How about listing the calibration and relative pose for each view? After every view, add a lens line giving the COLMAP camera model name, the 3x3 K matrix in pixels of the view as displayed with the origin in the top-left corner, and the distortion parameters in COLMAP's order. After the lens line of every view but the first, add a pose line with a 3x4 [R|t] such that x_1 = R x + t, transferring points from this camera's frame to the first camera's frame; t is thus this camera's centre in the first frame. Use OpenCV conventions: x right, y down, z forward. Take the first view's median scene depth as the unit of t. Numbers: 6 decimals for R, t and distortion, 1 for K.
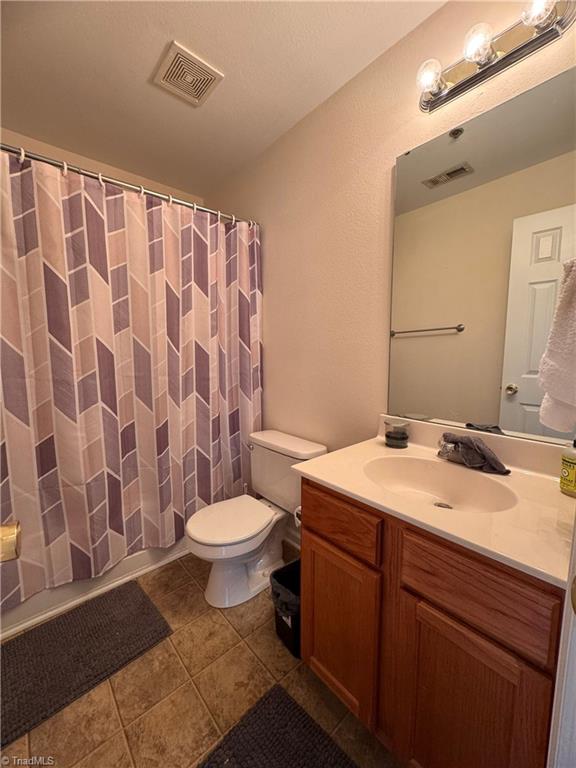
lens RADIAL K [[308.8, 0, 289.8], [0, 308.8, 383.7], [0, 0, 1]] dist [0.001184, 0.000882]
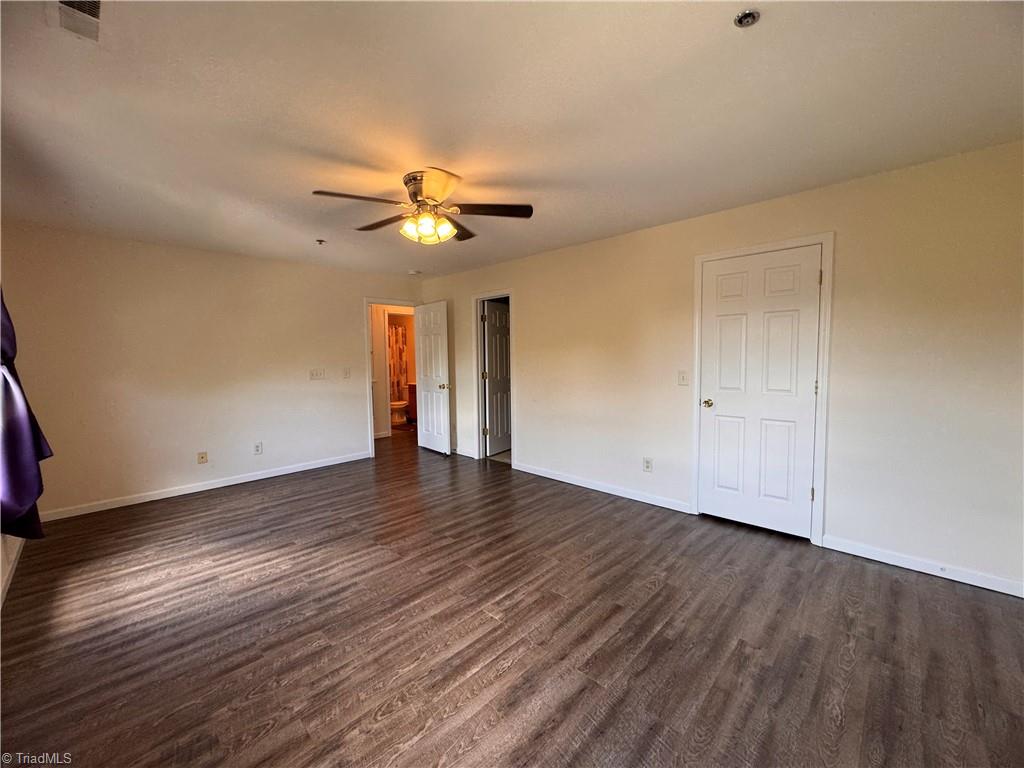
lens RADIAL K [[411.8, 0, 509.4], [0, 411.8, 384.8], [0, 0, 1]] dist [0.001184, 0.000882]
pose [[0.996530, -0.018716, 0.081100, 0.698627], [0.022037, 0.998946, -0.040252, 0.356738], [-0.080261, 0.041900, 0.995893, -3.752674]]
